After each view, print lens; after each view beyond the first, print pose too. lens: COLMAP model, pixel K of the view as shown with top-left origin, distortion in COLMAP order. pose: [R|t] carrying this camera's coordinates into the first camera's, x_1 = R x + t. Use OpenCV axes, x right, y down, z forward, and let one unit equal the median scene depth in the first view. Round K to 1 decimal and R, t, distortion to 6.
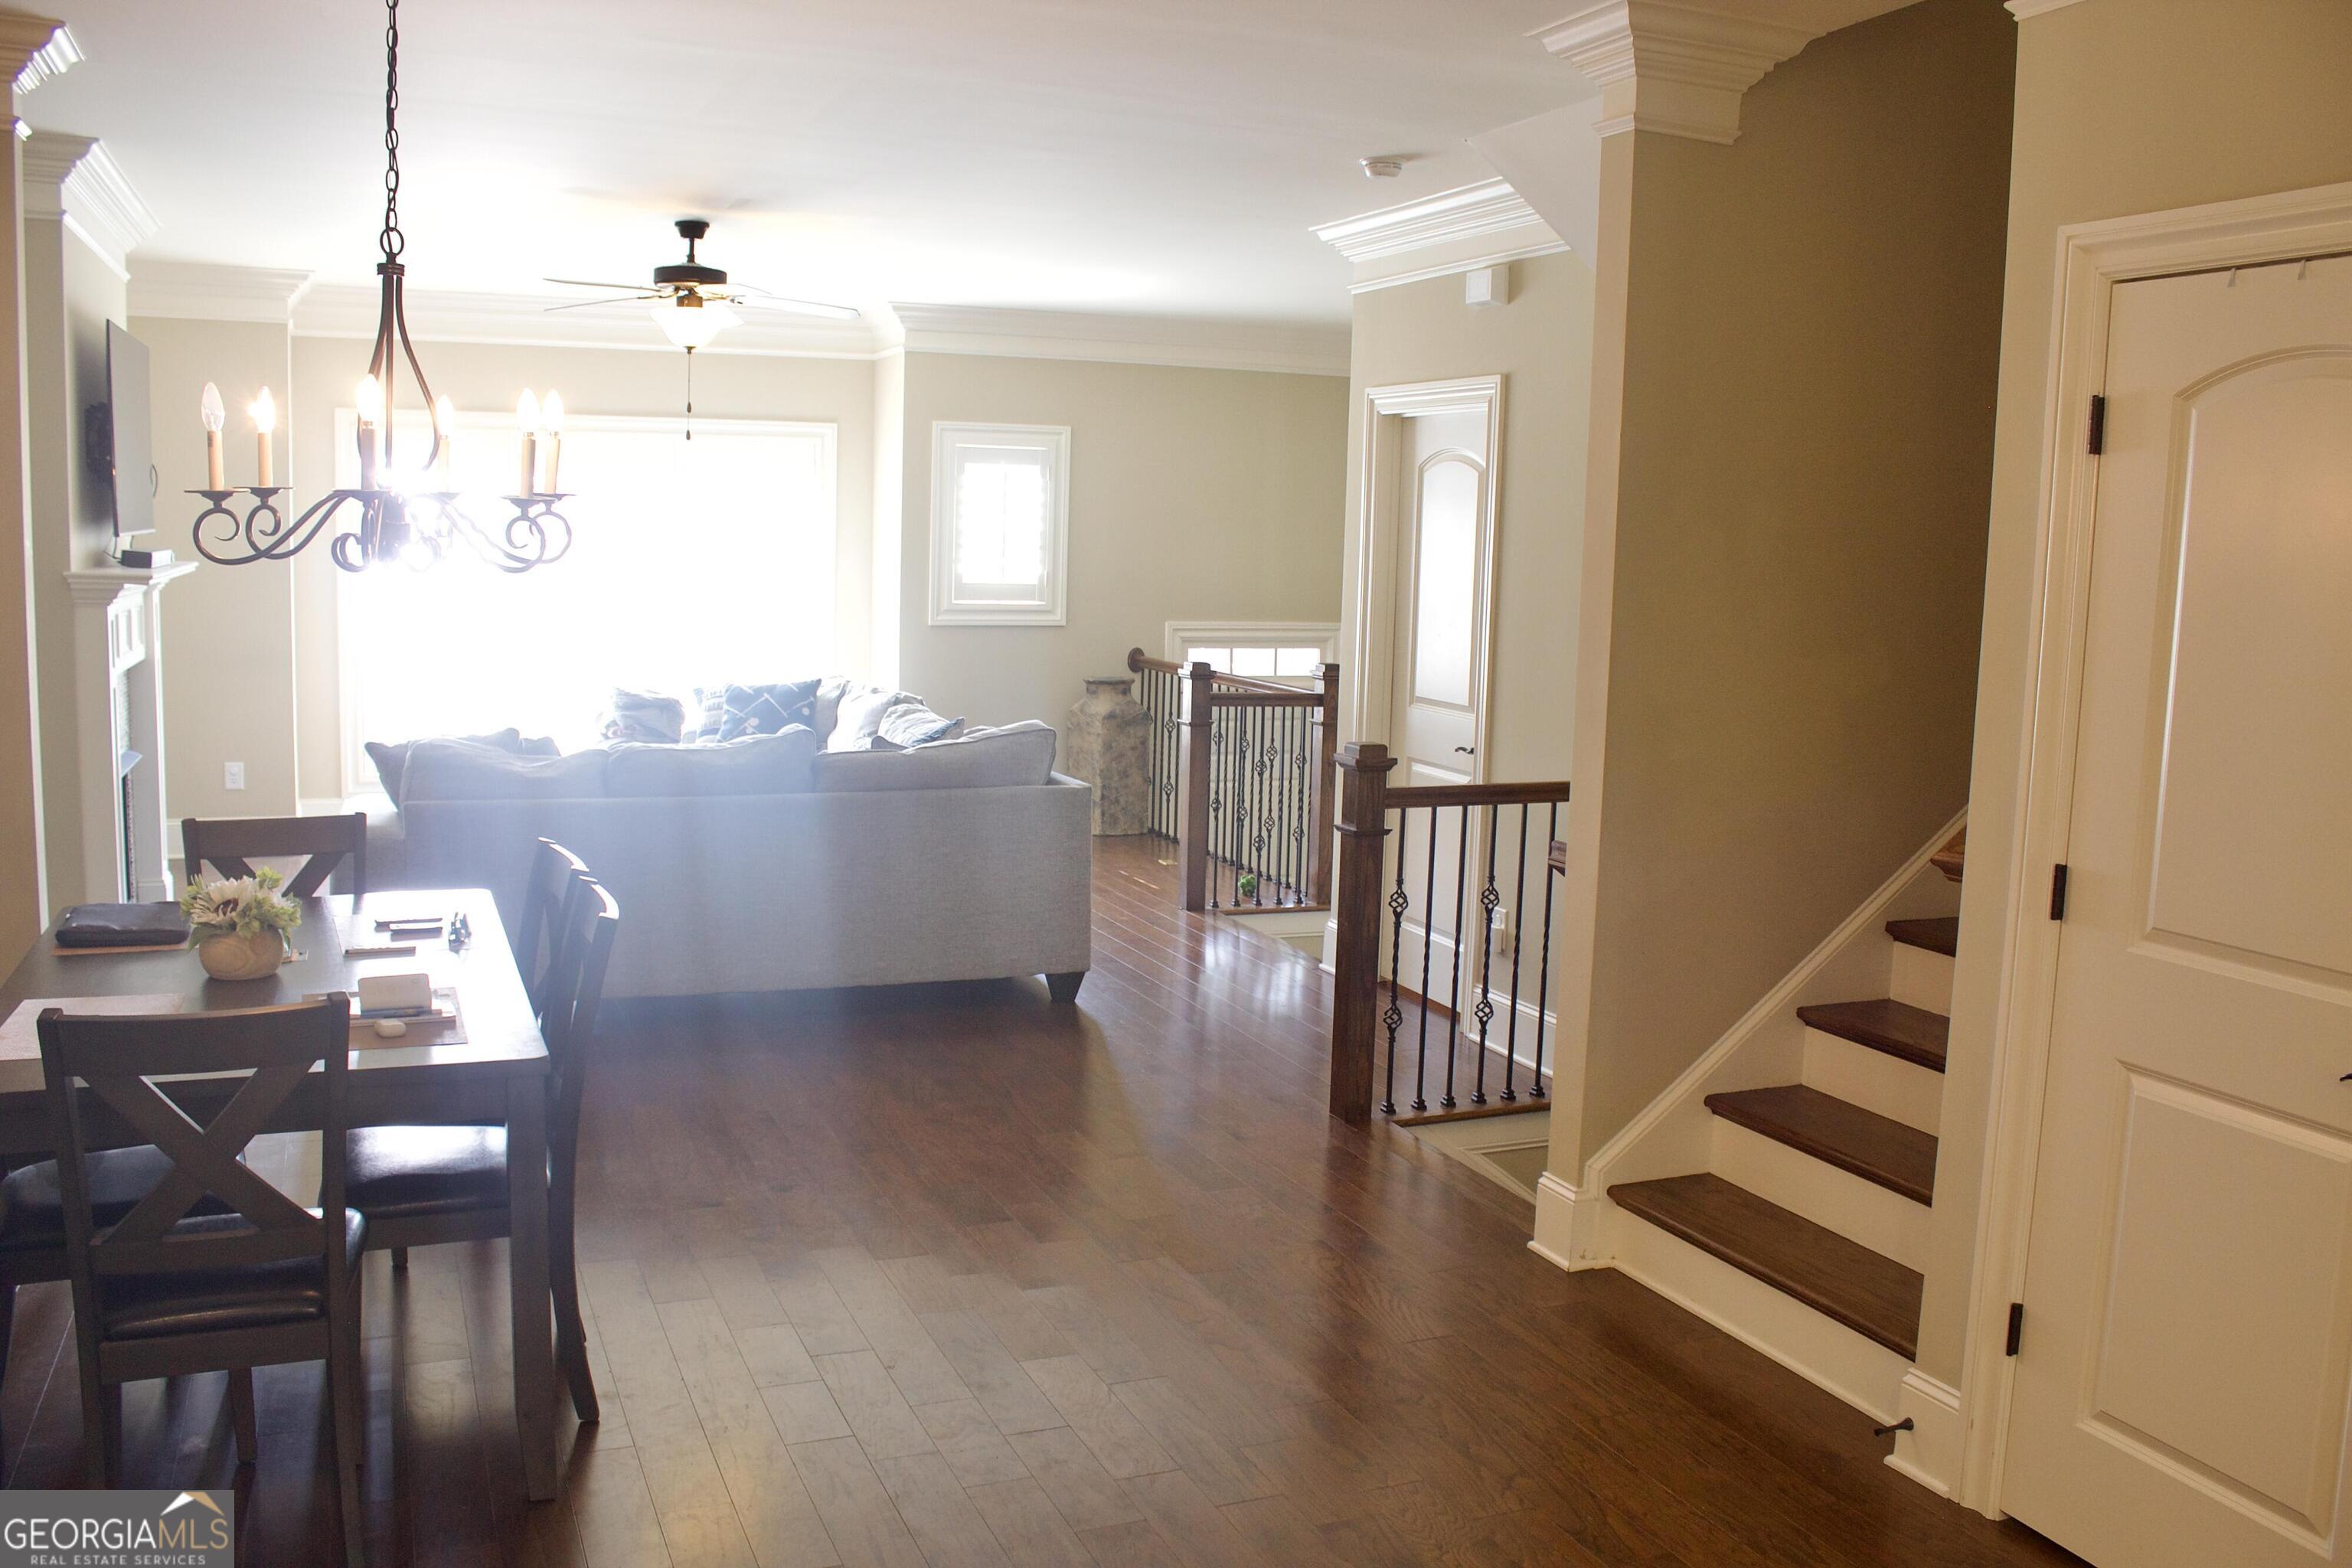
lens RADIAL K [[1971.0, 0, 1152.1], [0, 1971.0, 784.5], [0, 0, 1]] dist [-0.162076, 0.140278]
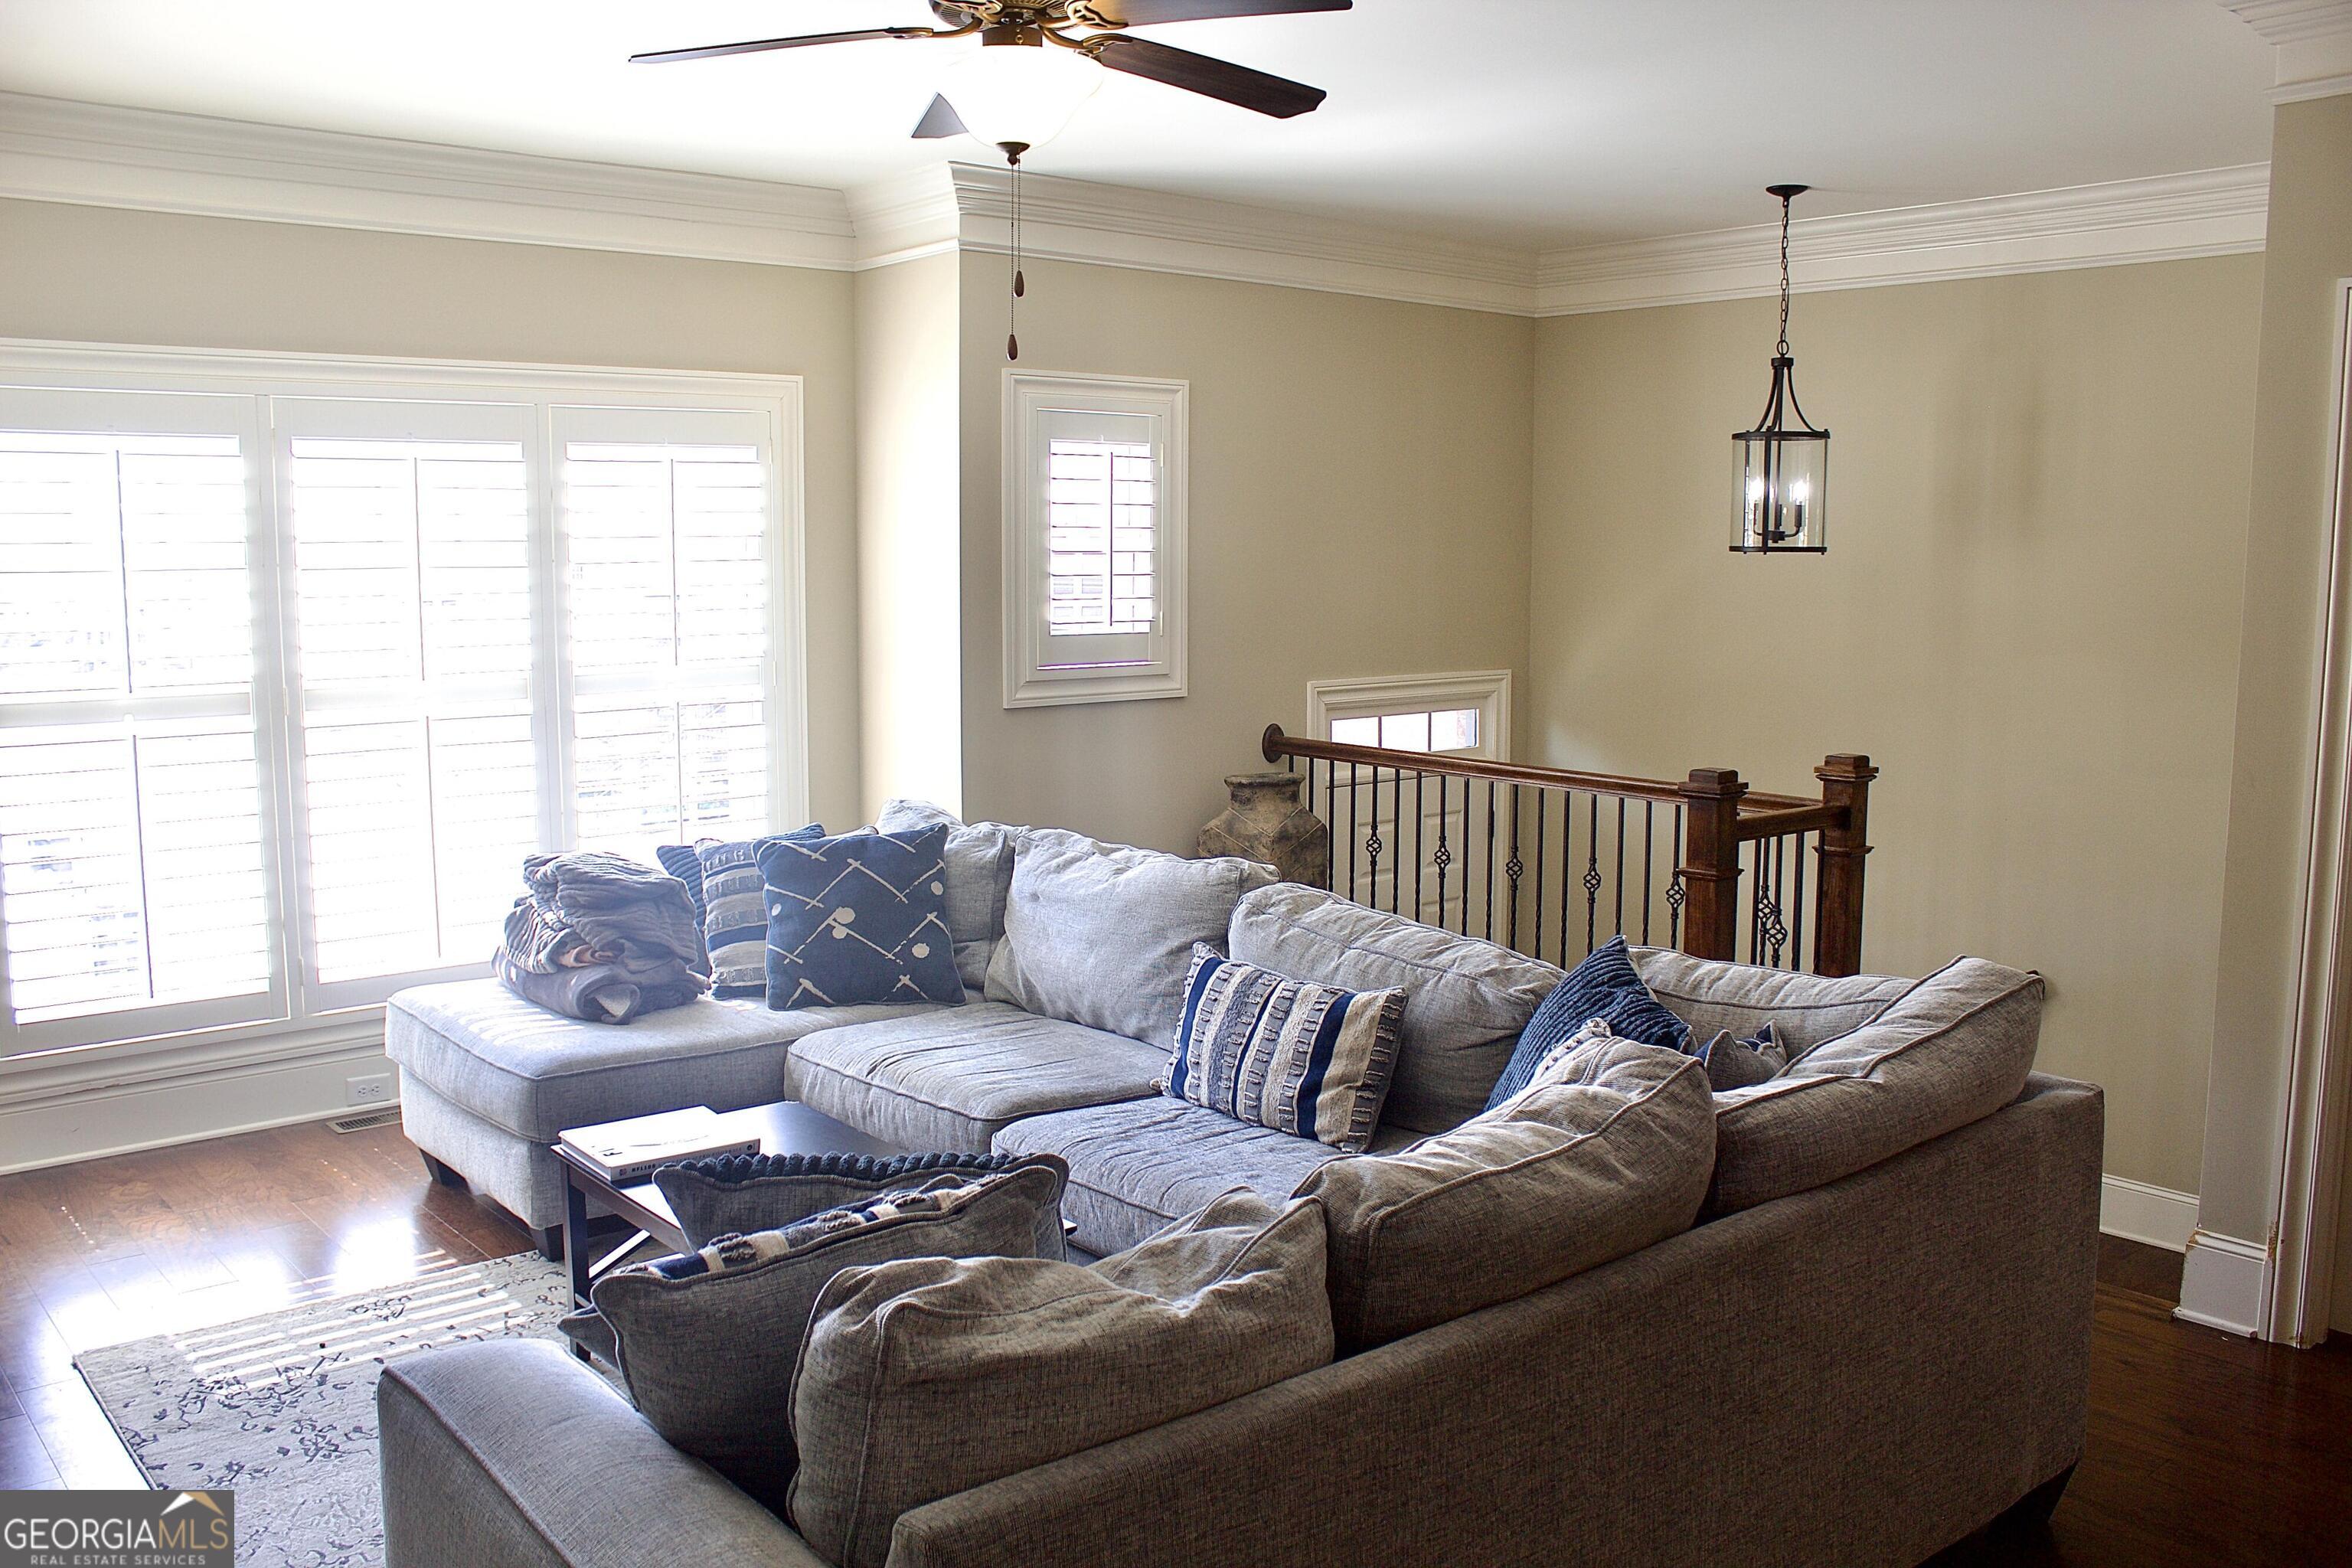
lens RADIAL K [[1971.0, 0, 1152.1], [0, 1971.0, 784.5], [0, 0, 1]] dist [-0.162076, 0.140278]
pose [[0.951916, -0.062187, 0.299981, -0.250894], [0.063352, 0.997974, 0.005852, -0.058289], [-0.299737, 0.013434, 0.953927, 0.411603]]
